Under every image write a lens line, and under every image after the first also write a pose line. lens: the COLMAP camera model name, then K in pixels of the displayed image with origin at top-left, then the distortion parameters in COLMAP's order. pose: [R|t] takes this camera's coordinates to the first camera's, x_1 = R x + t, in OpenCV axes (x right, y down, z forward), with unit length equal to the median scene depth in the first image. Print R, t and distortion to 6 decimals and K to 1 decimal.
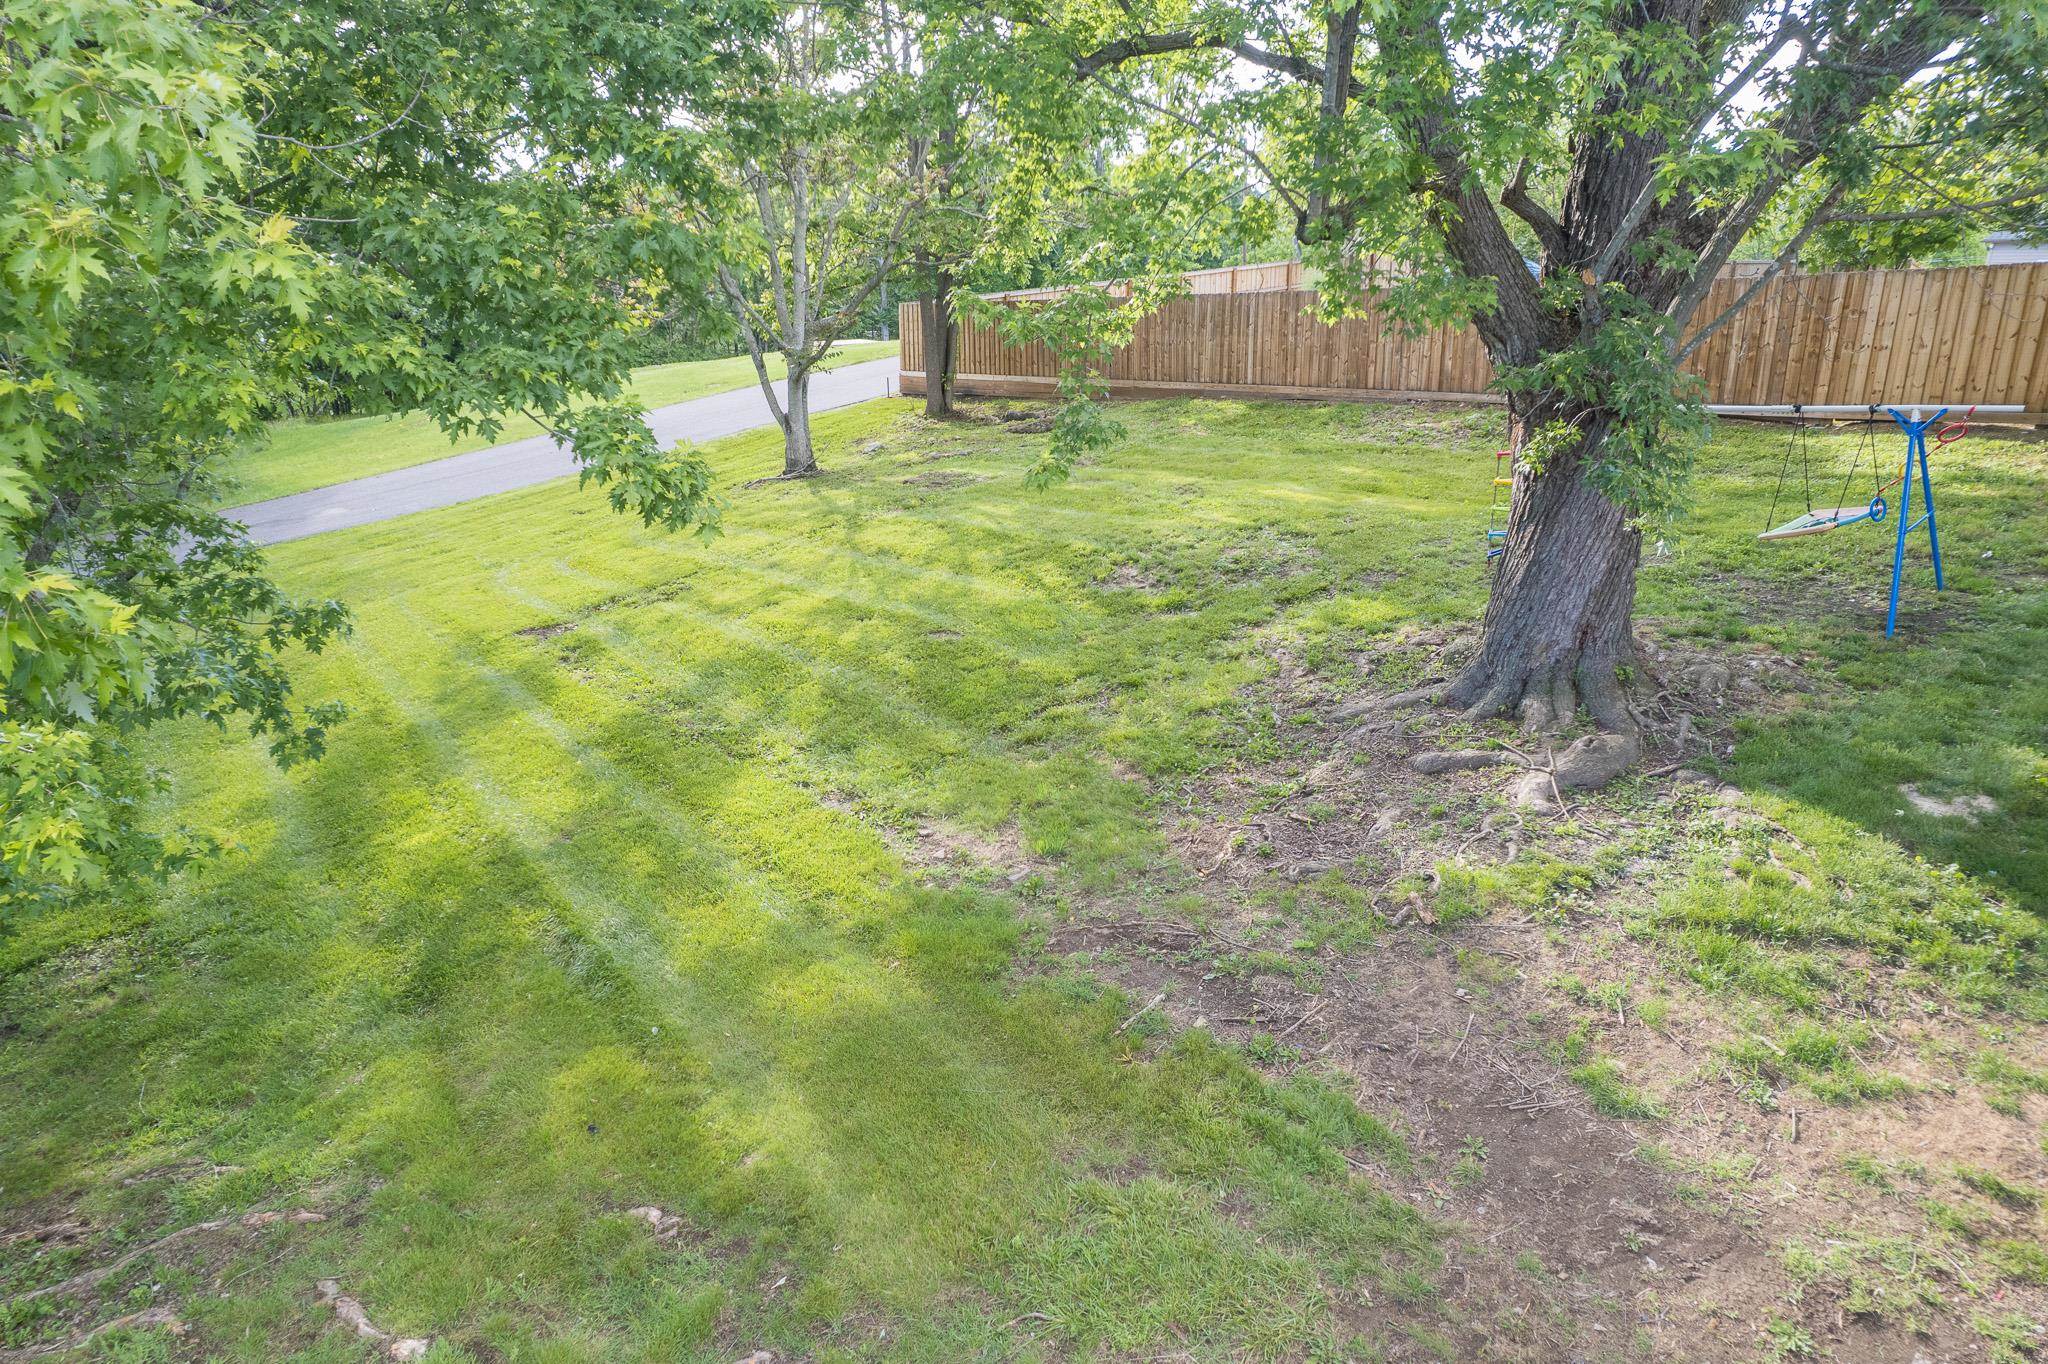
lens RADIAL K [[1286.9, 0, 1024.0], [0, 1286.9, 682.0], [0, 0, 1]] dist [-0.081712, 0.002304]
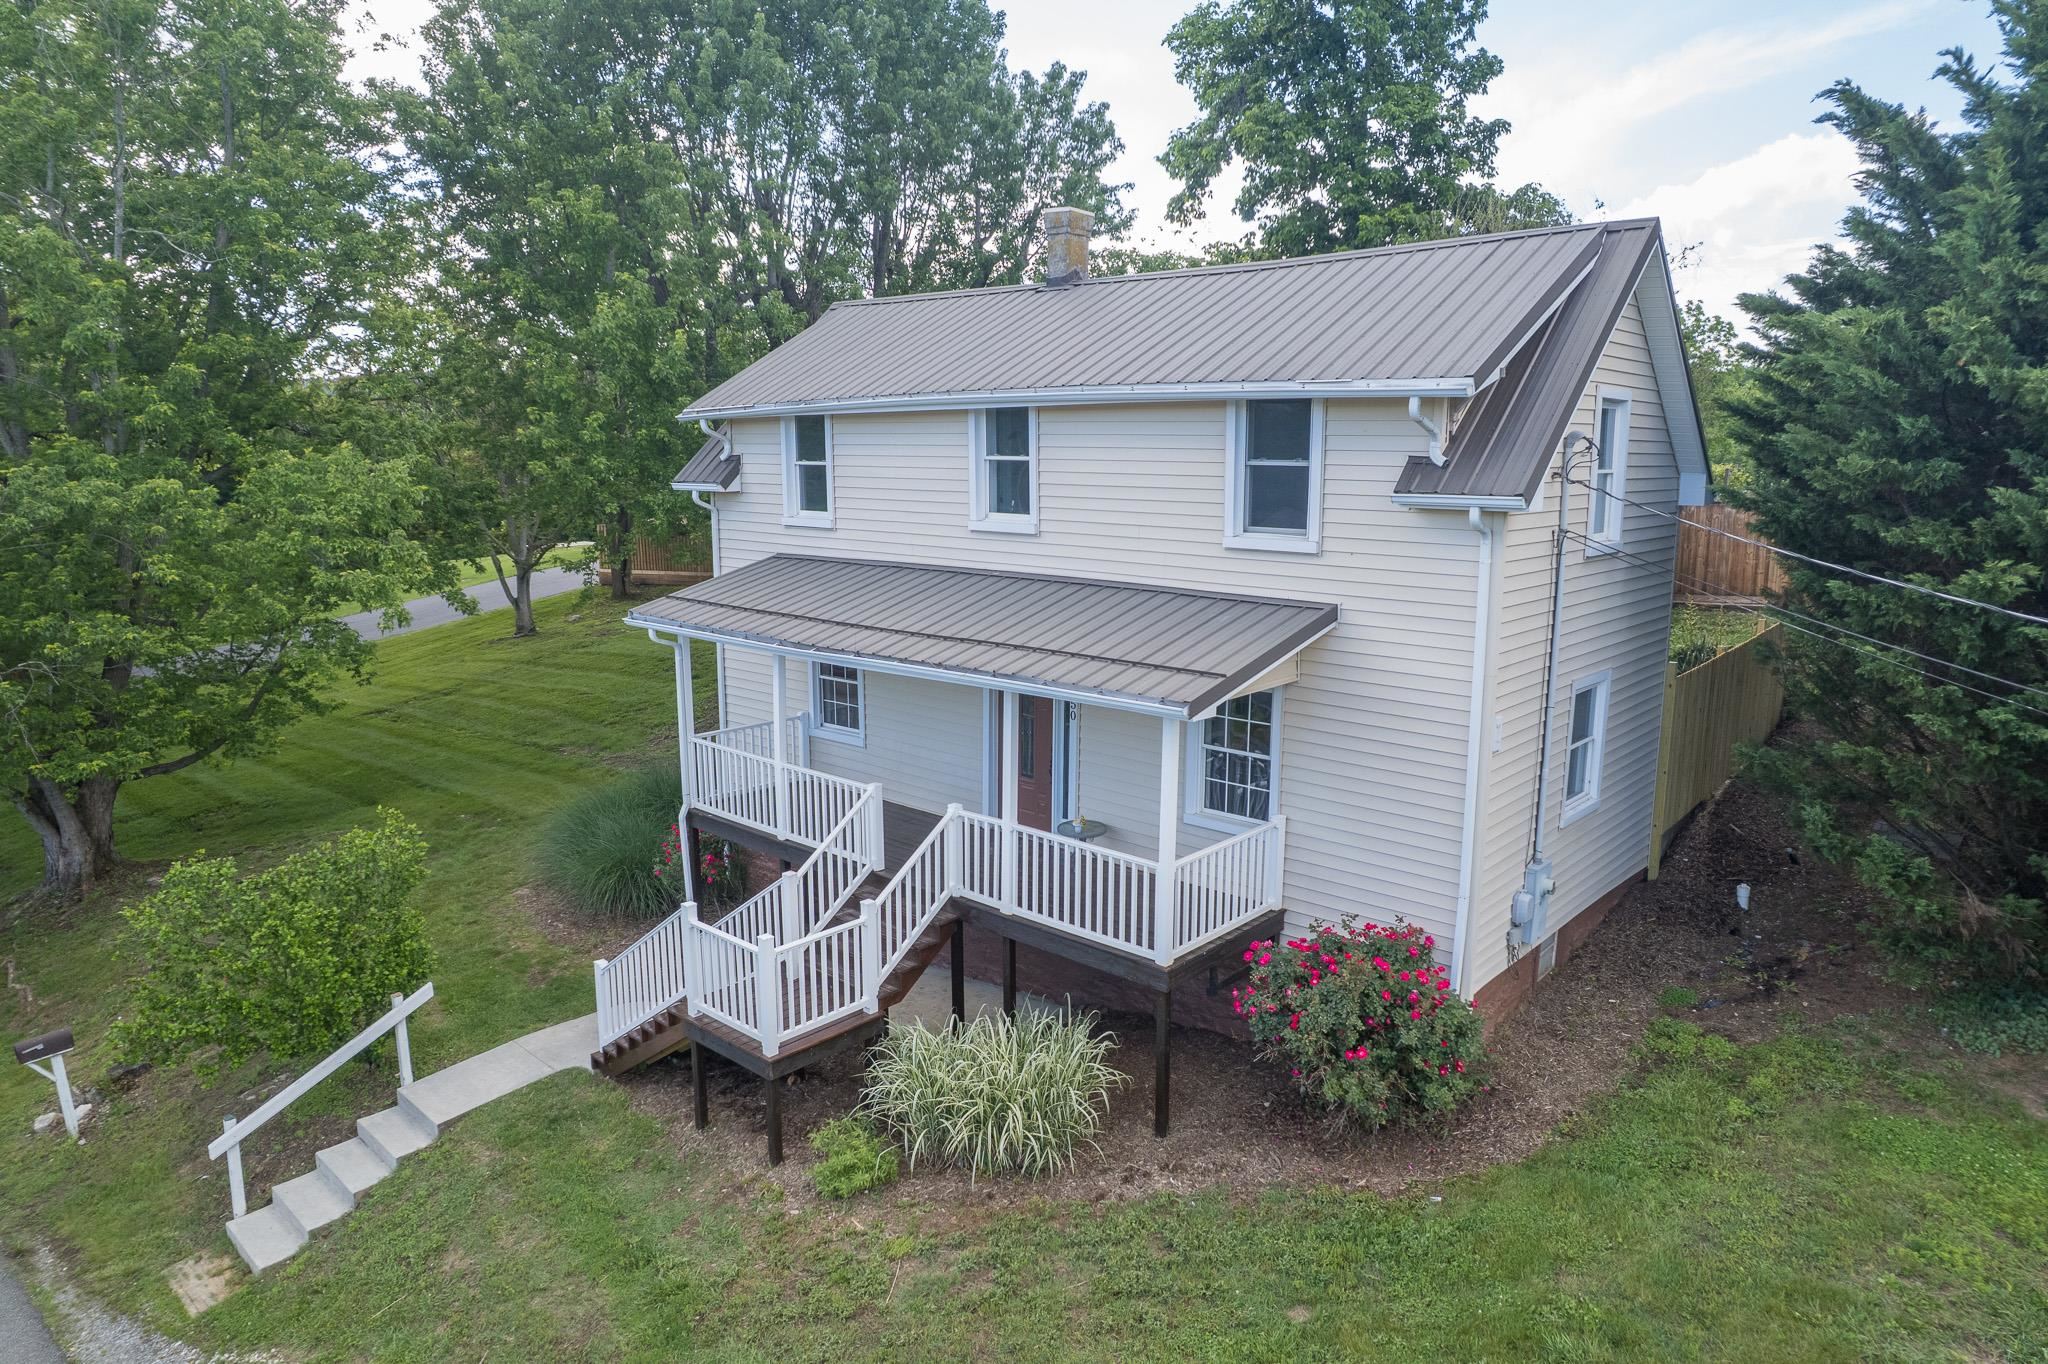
lens RADIAL K [[1286.9, 0, 1024.0], [0, 1286.9, 682.0], [0, 0, 1]] dist [-0.081712, 0.002304]
pose [[0.982706, -0.032686, 0.182266, 0.148722], [0.057882, 0.989197, -0.134682, 0.148720], [-0.175895, 0.142902, 0.973981, -0.659298]]
